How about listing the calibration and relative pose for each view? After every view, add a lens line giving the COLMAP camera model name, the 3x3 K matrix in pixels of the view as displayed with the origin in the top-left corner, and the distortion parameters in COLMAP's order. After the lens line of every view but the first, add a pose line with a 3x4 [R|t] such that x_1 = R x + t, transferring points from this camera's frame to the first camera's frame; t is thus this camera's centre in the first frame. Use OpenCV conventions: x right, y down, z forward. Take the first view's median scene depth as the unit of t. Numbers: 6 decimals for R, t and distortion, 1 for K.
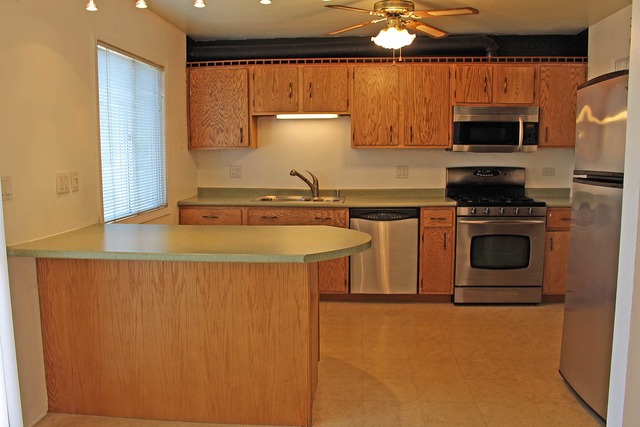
lens RADIAL K [[536.5, 0, 320.0], [0, 536.5, 213.5], [0, 0, 1]] dist [-0.144611, 0.116013]
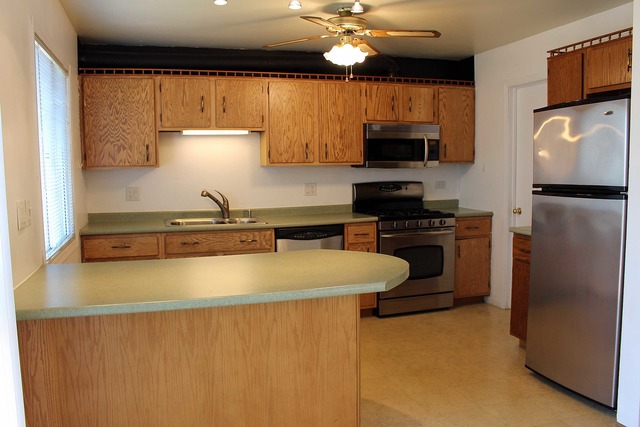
lens RADIAL K [[536.5, 0, 320.0], [0, 536.5, 213.5], [0, 0, 1]] dist [-0.144611, 0.116013]
pose [[0.924665, -0.042834, 0.378364, -0.229907], [0.053684, 0.998393, -0.018169, -0.015293], [-0.376977, 0.037113, 0.925479, 0.084087]]
